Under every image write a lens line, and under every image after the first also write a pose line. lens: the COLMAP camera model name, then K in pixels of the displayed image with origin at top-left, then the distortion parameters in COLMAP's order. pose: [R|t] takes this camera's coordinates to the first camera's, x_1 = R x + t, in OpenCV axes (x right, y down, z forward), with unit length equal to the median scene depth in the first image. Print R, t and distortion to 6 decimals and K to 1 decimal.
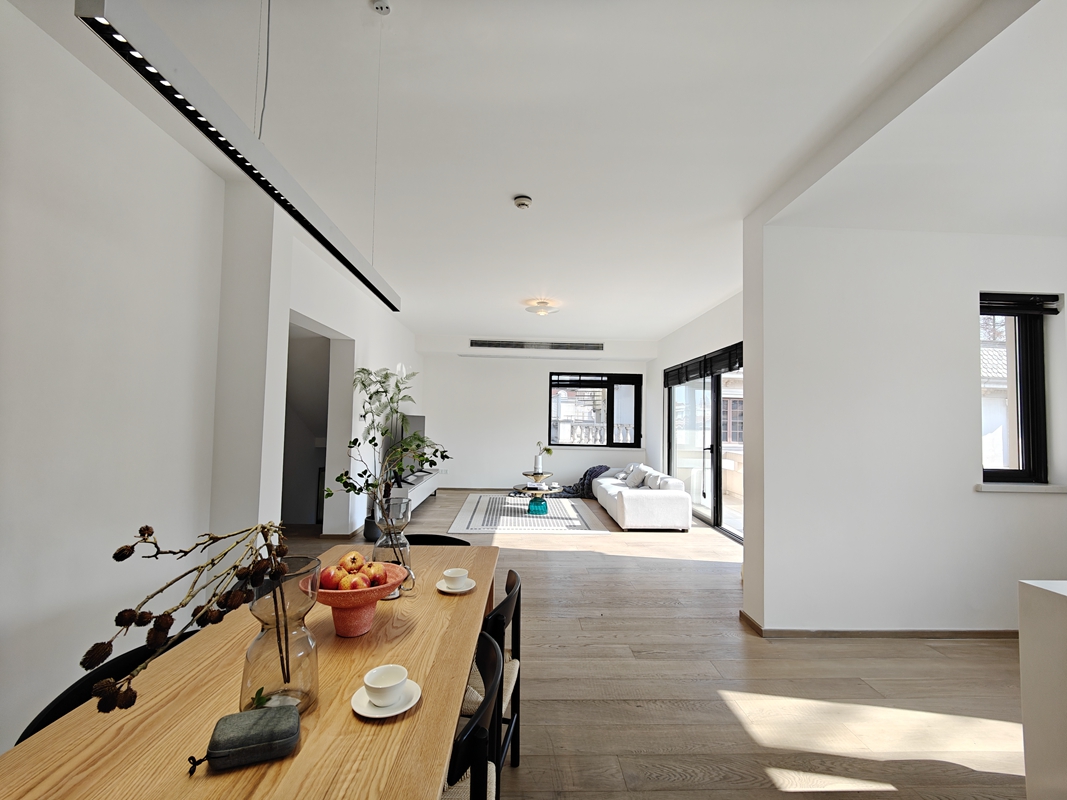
lens RADIAL K [[466.7, 0, 534.9], [0, 466.7, 402.4], [0, 0, 1]] dist [0.017746, -0.006922]
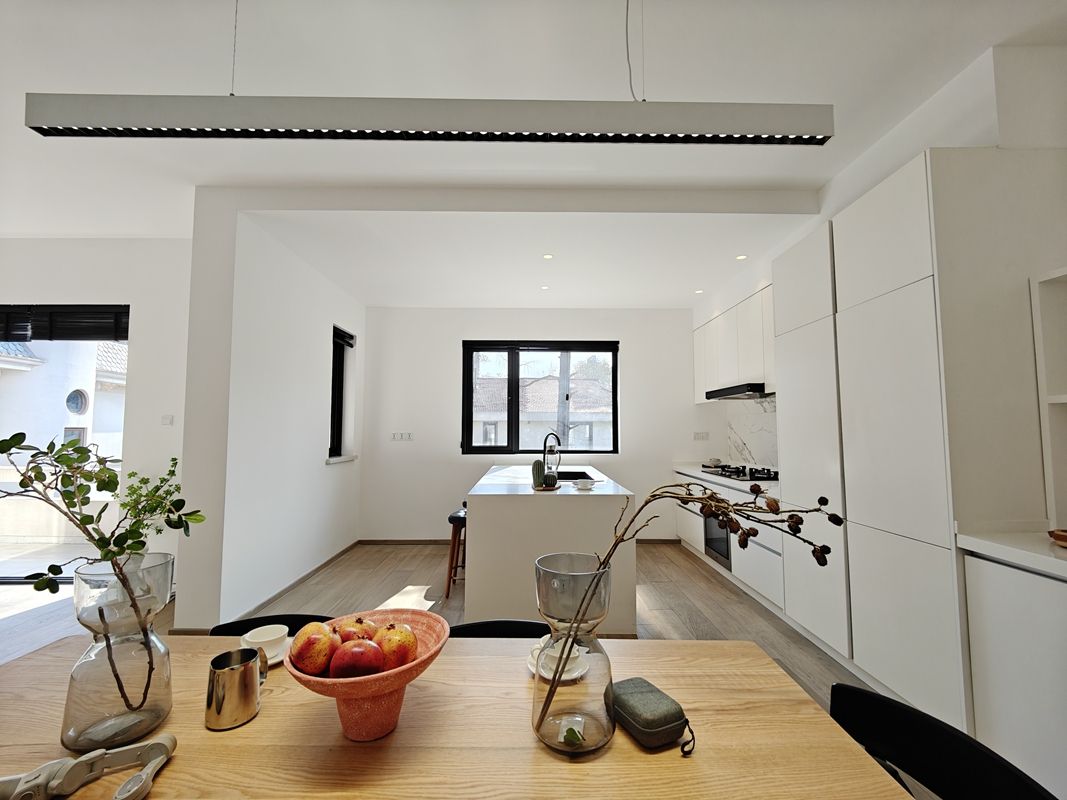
lens RADIAL K [[461.4, 0, 532.6], [0, 461.4, 402.5], [0, 0, 1]] dist [0.011433, -0.000535]
pose [[0.028662, 0.035982, 0.998941, -0.182964], [-0.042817, 0.998479, -0.034737, 0.010784], [-0.998672, -0.041776, 0.030159, 0.146012]]
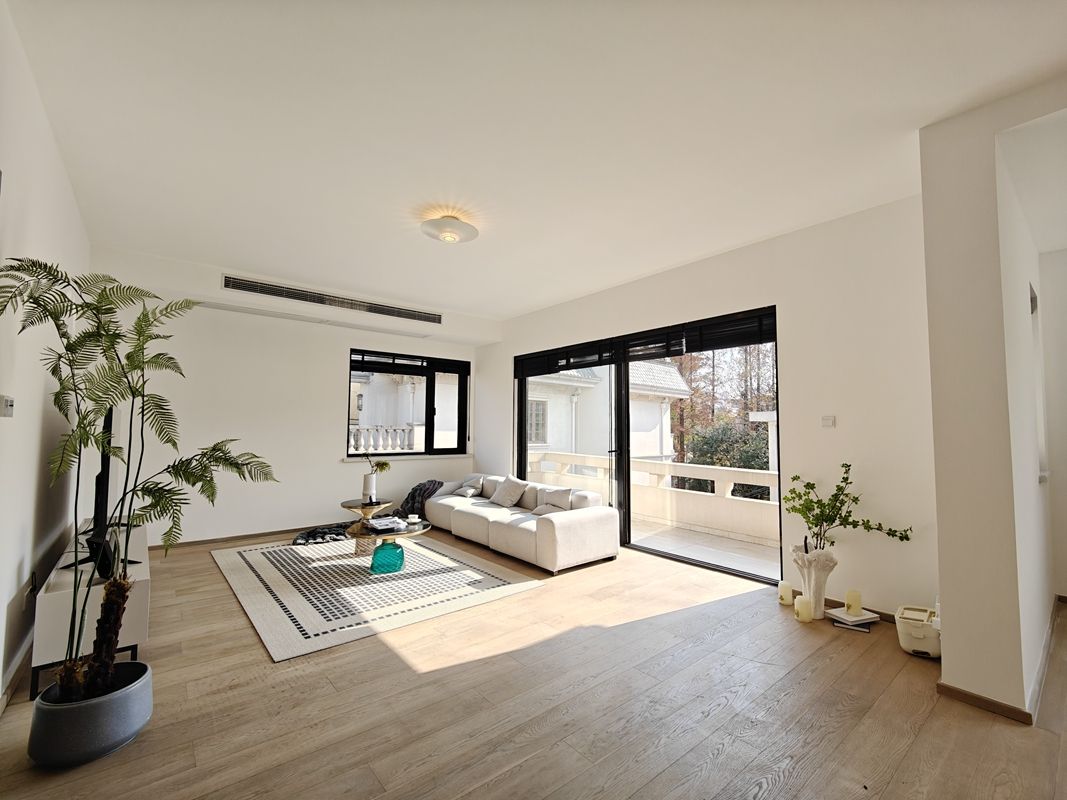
lens RADIAL K [[466.7, 0, 534.9], [0, 466.7, 402.4], [0, 0, 1]] dist [0.017746, -0.006922]
pose [[0.791329, 0.018951, 0.611097, -0.204843], [-0.015748, 0.999820, -0.010612, 0.019984], [-0.611188, -0.001226, 0.791485, 0.362322]]
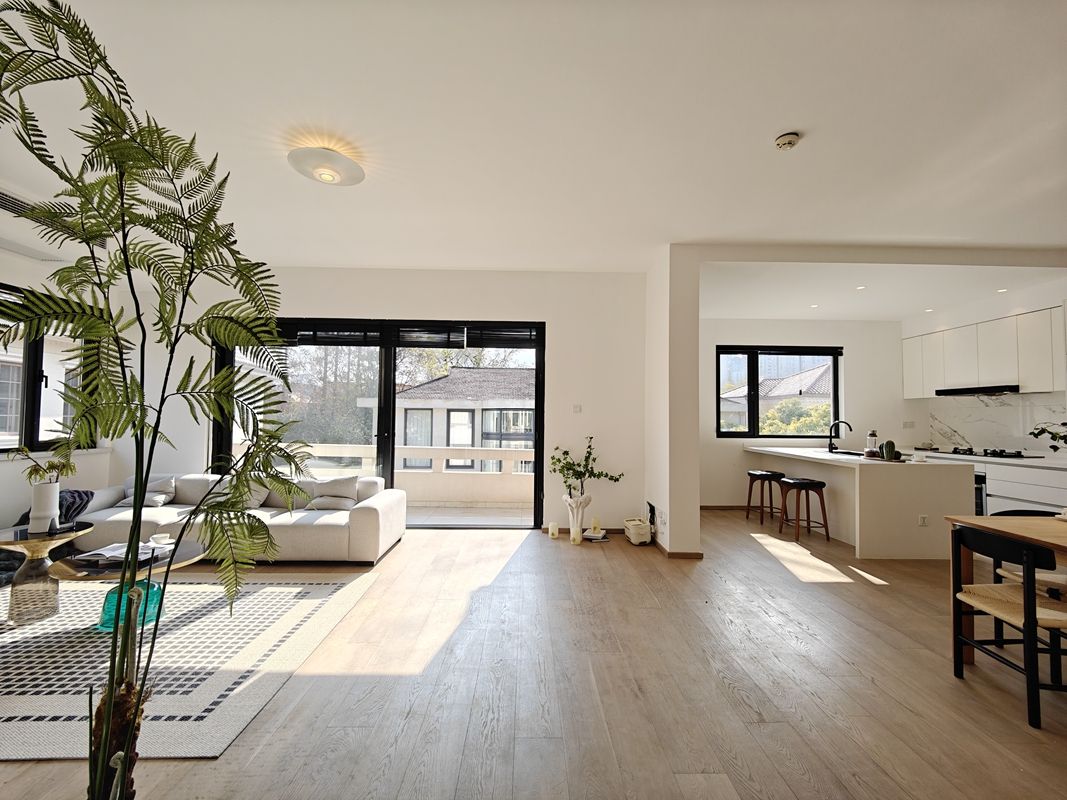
lens RADIAL K [[464.1, 0, 537.2], [0, 464.1, 400.2], [0, 0, 1]] dist [0.015928, -0.014093]
pose [[0.016505, 0.020729, 0.999649, -0.363586], [-0.051453, 0.998478, -0.019855, 0.033460], [-0.998539, -0.051108, 0.017547, 0.596049]]
